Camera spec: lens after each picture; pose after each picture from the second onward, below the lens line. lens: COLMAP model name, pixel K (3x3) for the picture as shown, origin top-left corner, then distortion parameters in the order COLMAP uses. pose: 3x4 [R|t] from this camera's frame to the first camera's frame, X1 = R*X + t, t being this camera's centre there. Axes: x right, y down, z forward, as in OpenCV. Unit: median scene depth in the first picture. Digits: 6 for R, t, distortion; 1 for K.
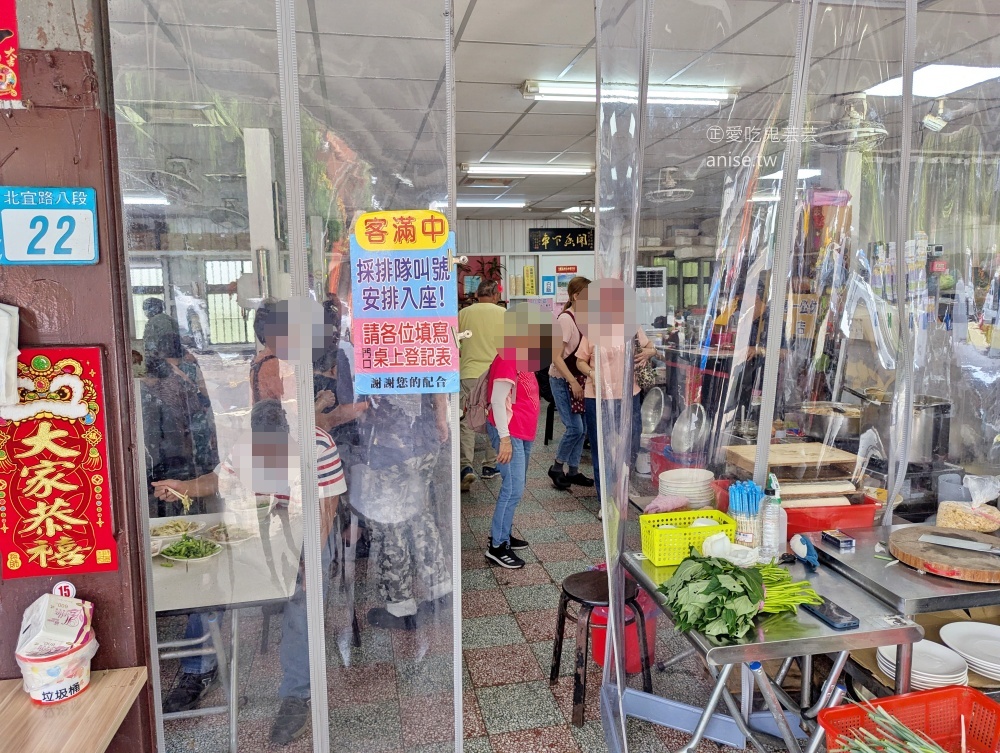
lens RADIAL K [[702.9, 0, 496.3], [0, 702.9, 376.8], [0, 0, 1]] dist [0.049483, 0.000402]
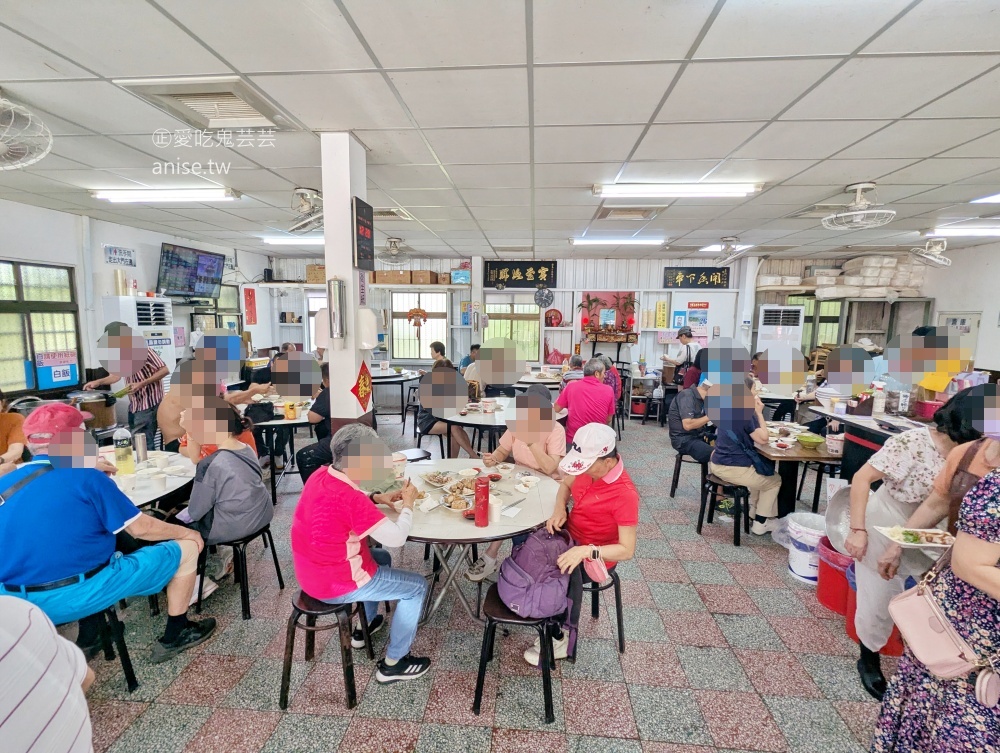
lens RADIAL K [[476.7, 0, 499.5], [0, 476.7, 378.4], [0, 0, 1]] dist [-0.002654, 0.000179]
pose [[0.963443, 0.063640, -0.260247, 0.003928], [-0.060552, 0.997967, 0.019872, -0.038741], [0.260982, -0.003387, 0.965338, 0.225184]]
